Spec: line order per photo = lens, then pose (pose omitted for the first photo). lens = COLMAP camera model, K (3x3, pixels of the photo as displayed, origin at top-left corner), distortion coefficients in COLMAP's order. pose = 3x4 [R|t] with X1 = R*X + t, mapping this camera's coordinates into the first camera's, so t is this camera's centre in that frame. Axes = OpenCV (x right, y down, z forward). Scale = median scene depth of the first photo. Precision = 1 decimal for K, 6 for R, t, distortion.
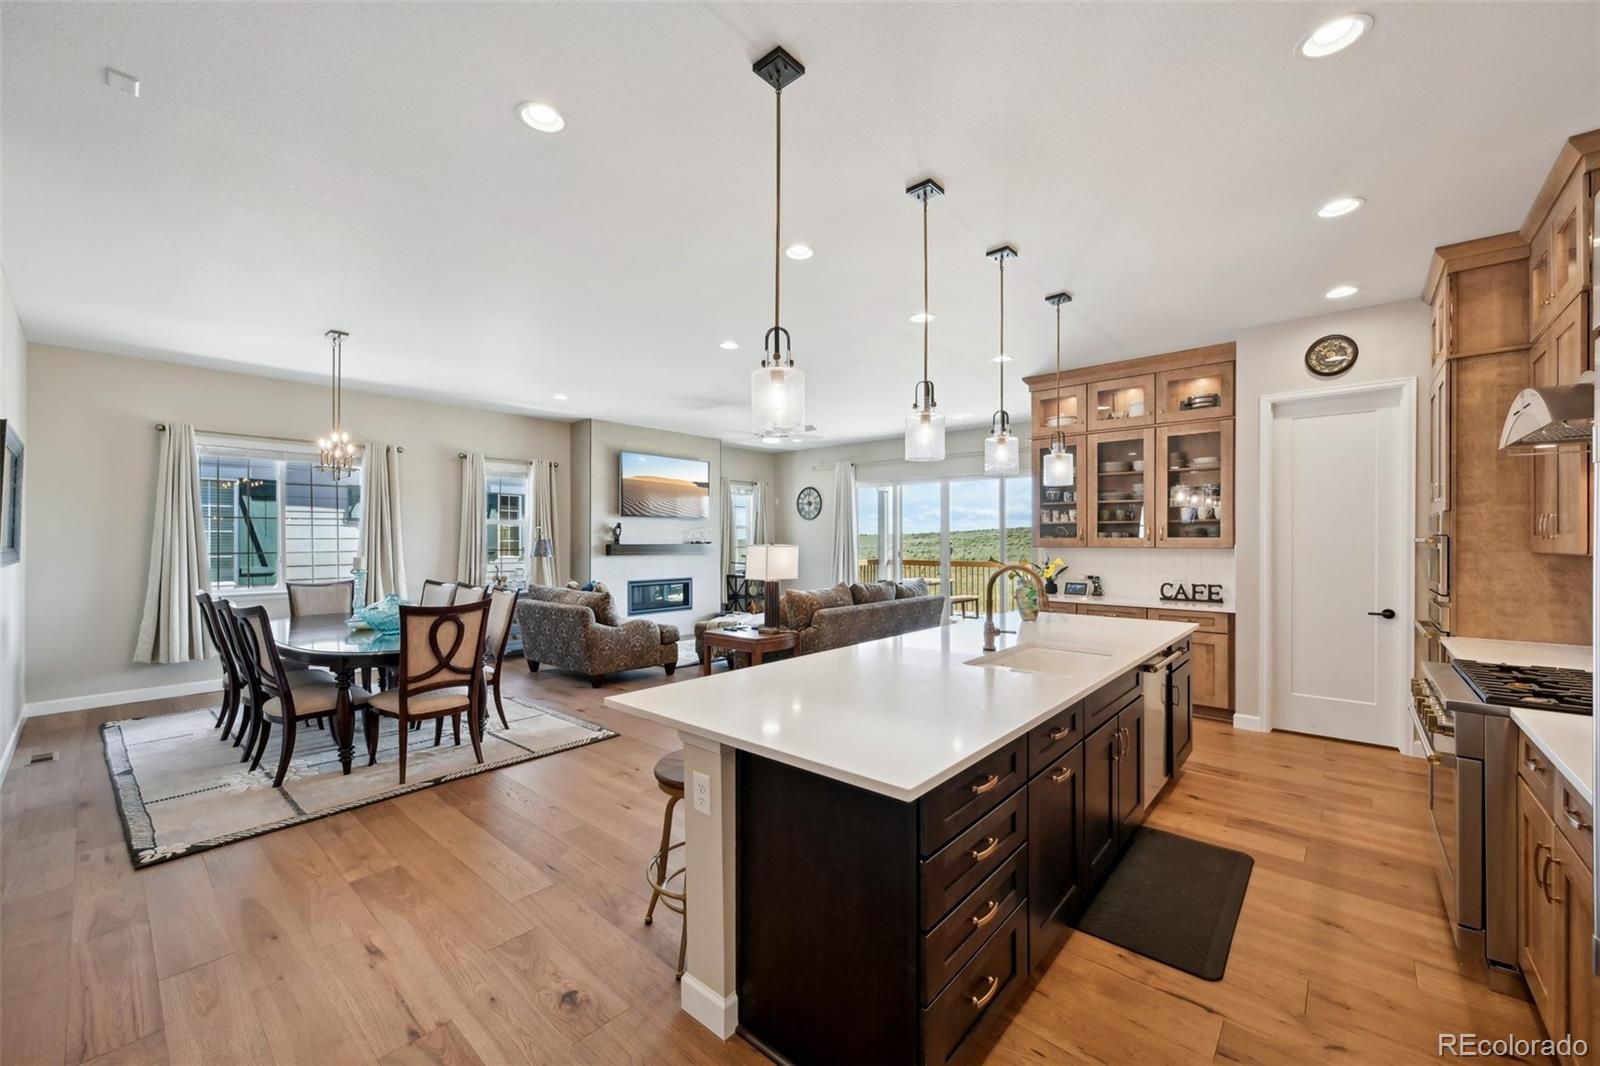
lens RADIAL K [[625.1, 0, 804.3], [0, 625.1, 534.2], [0, 0, 1]] dist [-0.005084, 0.001429]
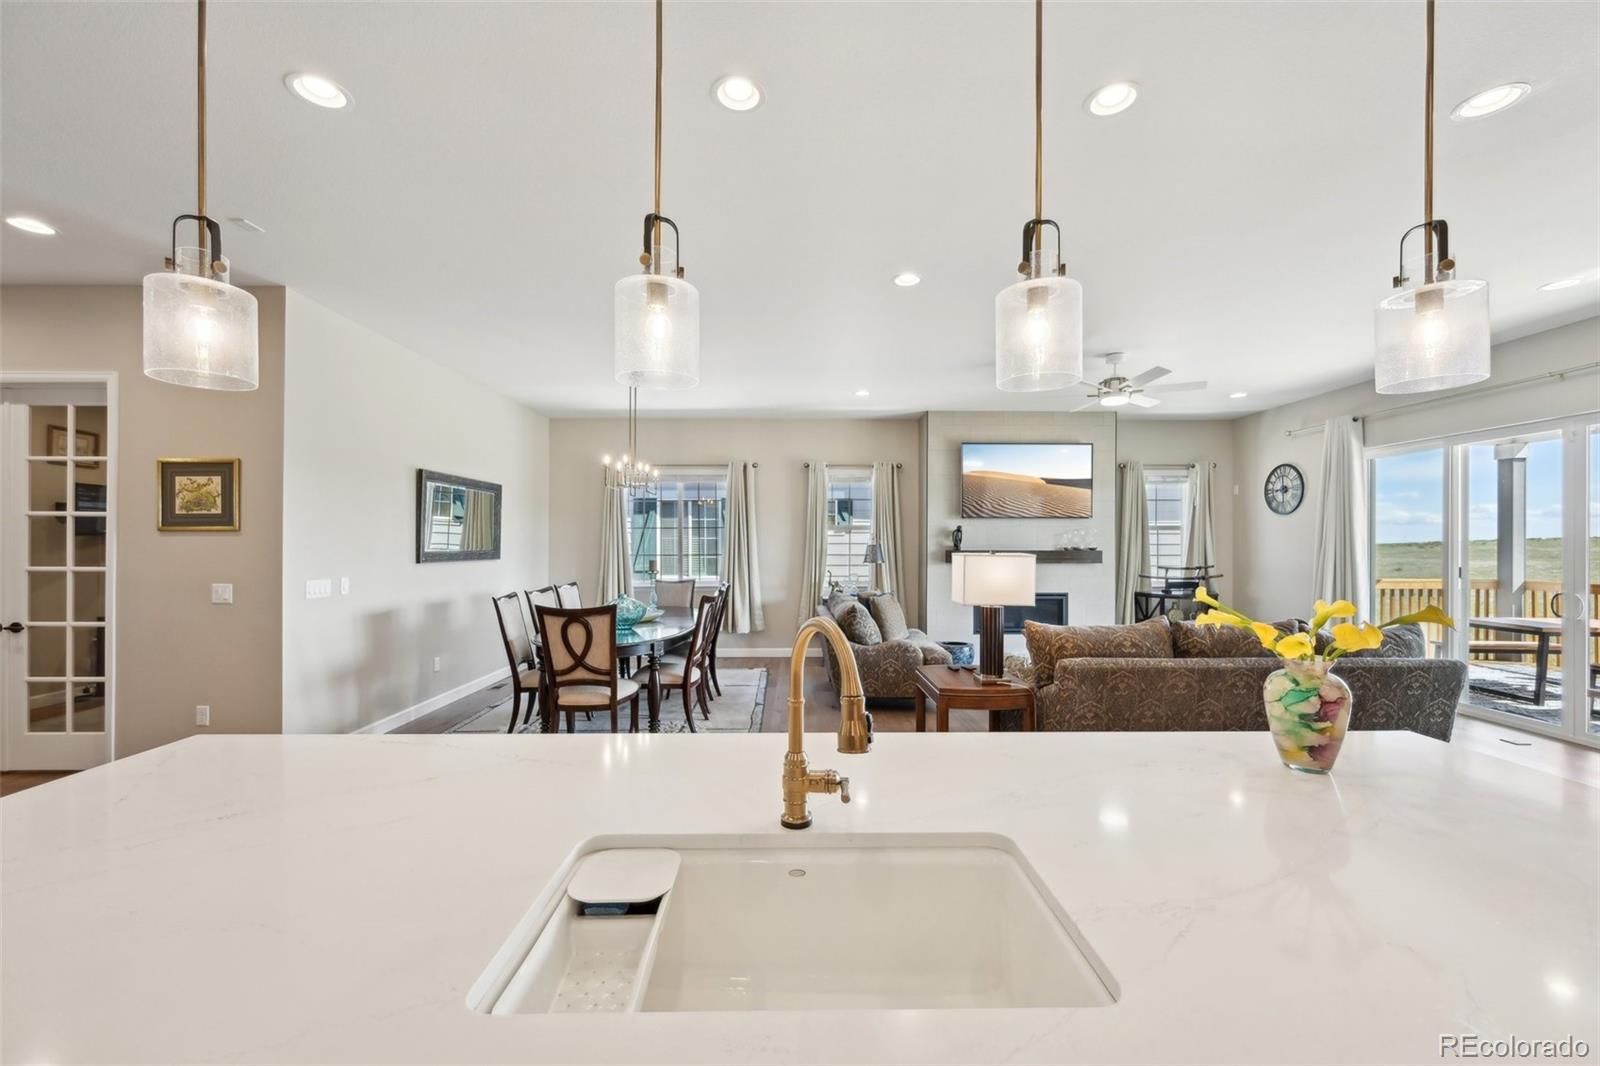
lens RADIAL K [[625.1, 0, 807.3], [0, 625.1, 545.1], [0, 0, 1]] dist [-0.005084, 0.001429]
pose [[0.666317, 0.001912, -0.745666, 0.289439], [0.005603, 0.999956, 0.007570, 0.001738], [0.745647, -0.009222, 0.666277, 0.358948]]
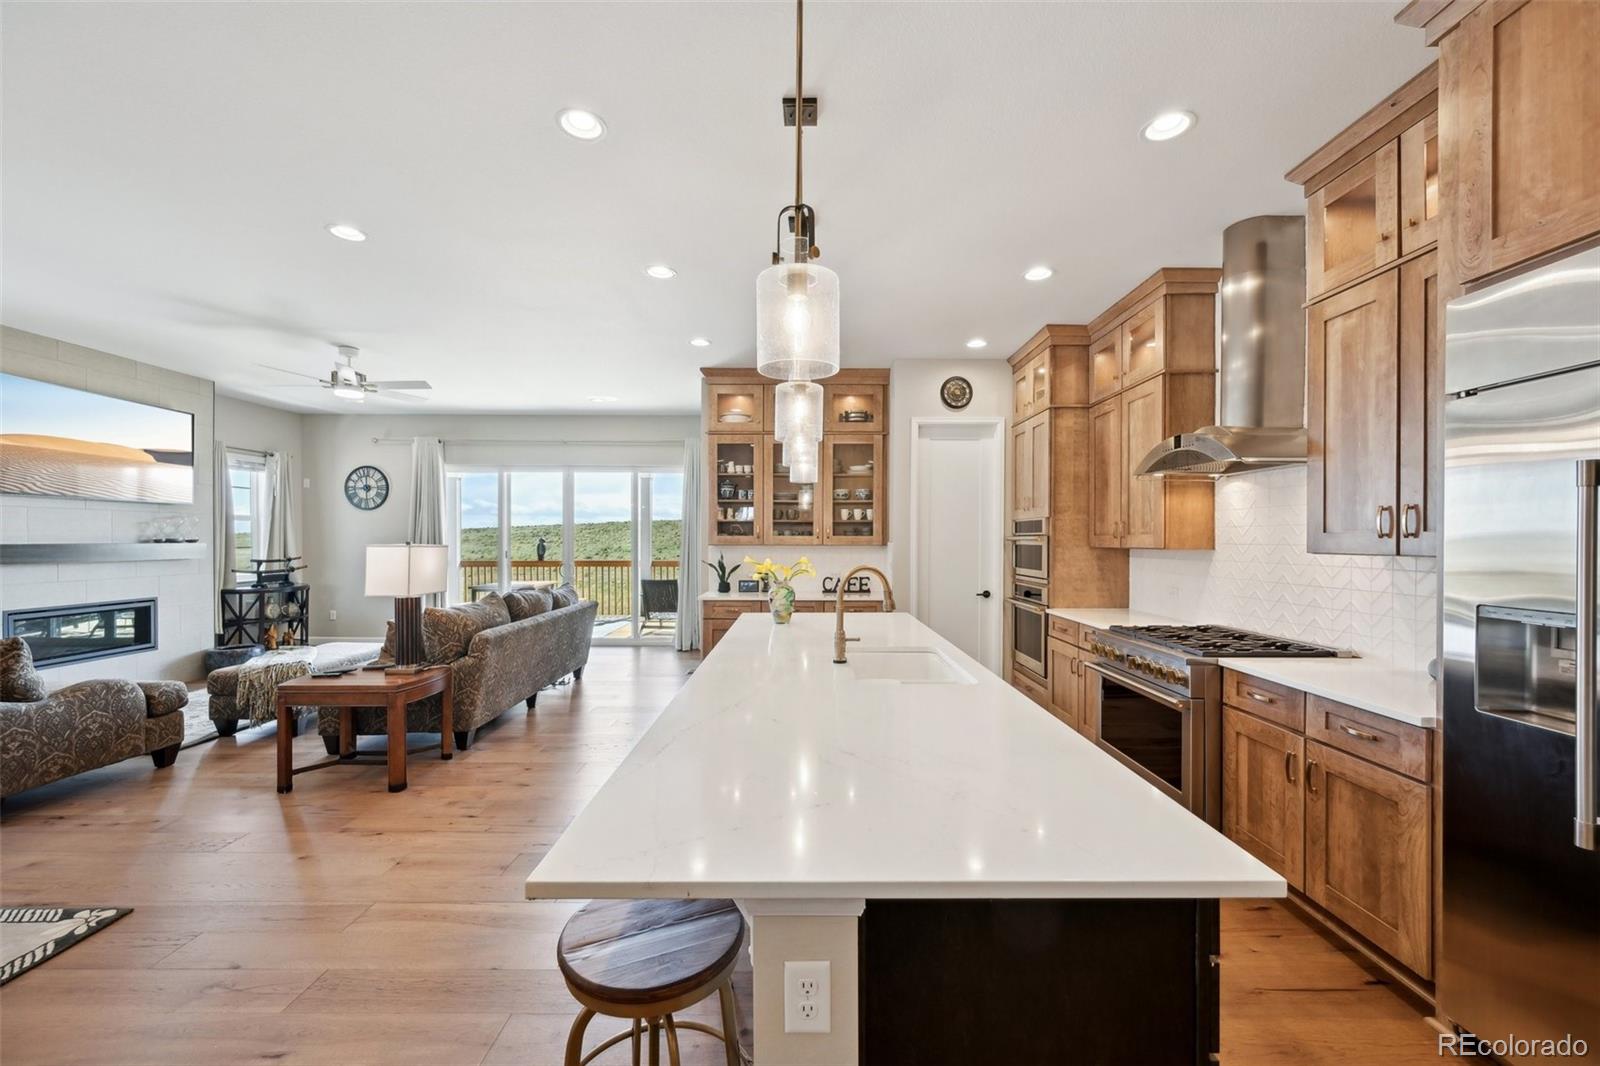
lens RADIAL K [[625.1, 0, 805.8], [0, 625.1, 537.5], [0, 0, 1]] dist [-0.005084, 0.001429]
pose [[0.752297, 0.001558, 0.658822, -0.158064], [-0.007827, 0.999948, 0.006573, 0.001236], [-0.658777, -0.010102, 0.752270, 0.176189]]
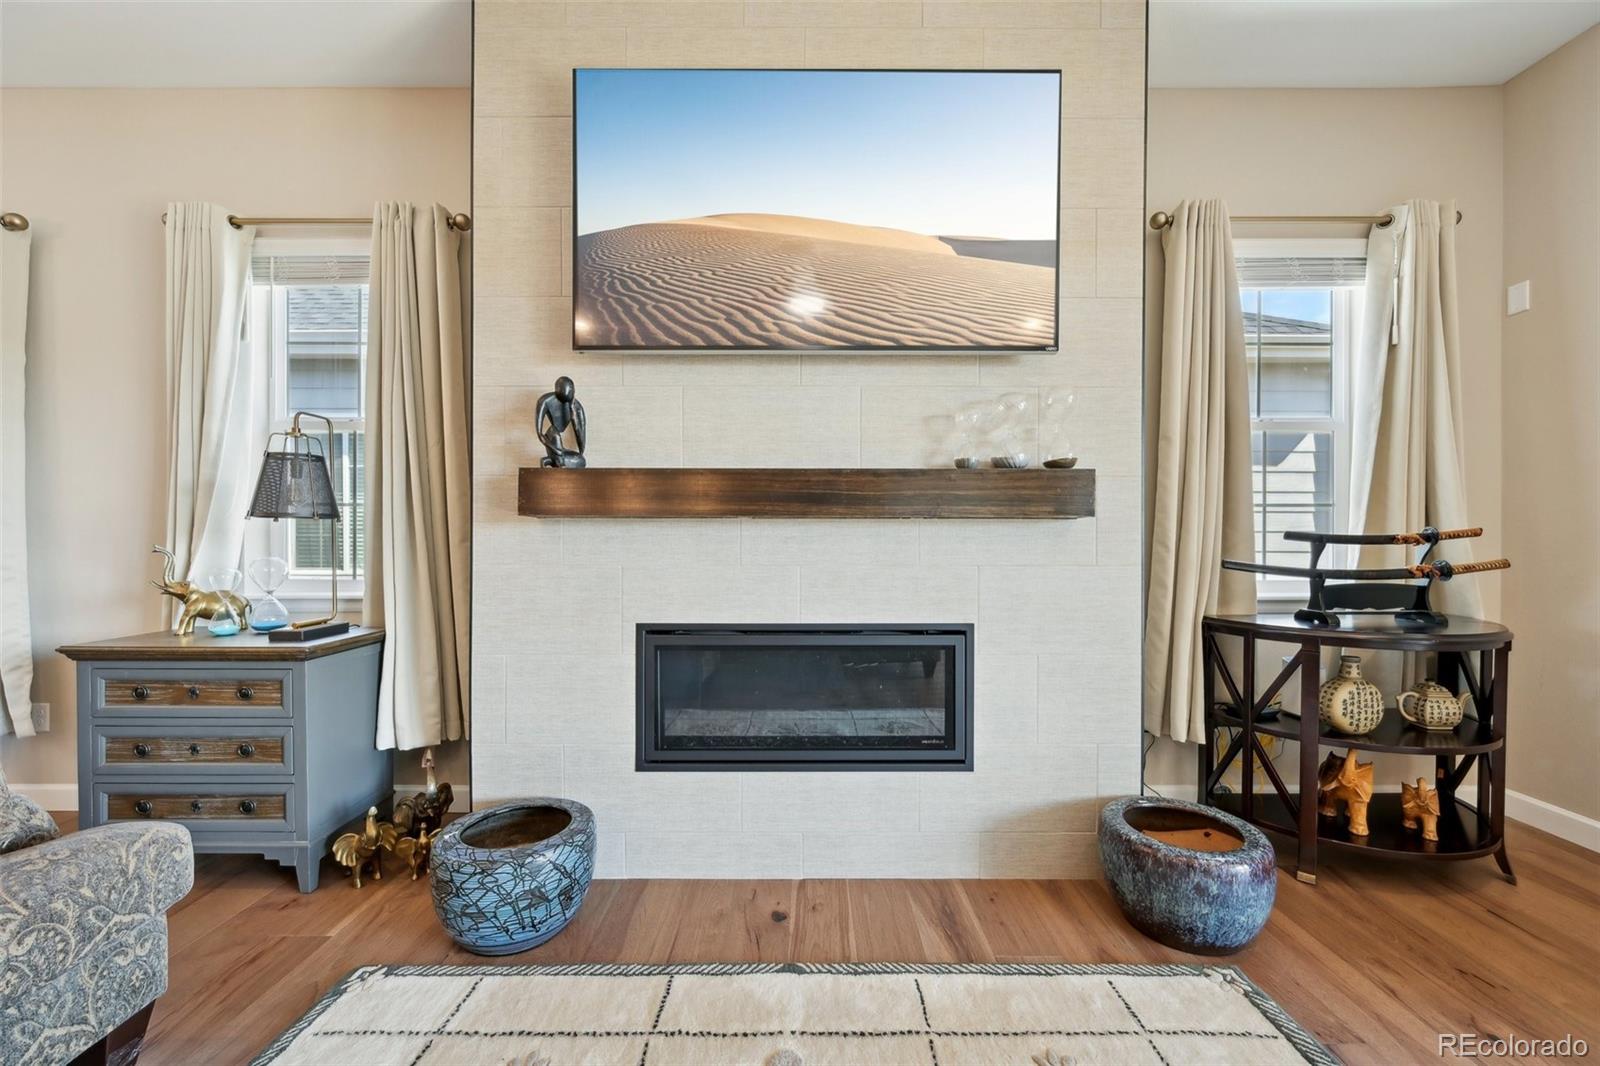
lens RADIAL K [[625.1, 0, 802.3], [0, 625.1, 543.8], [0, 0, 1]] dist [-0.005084, 0.001429]
pose [[0.654583, 0.009218, -0.755934, -0.080919], [0.005092, 0.999849, 0.016602, 0.056396], [0.755973, -0.014717, 0.654437, 1.251426]]
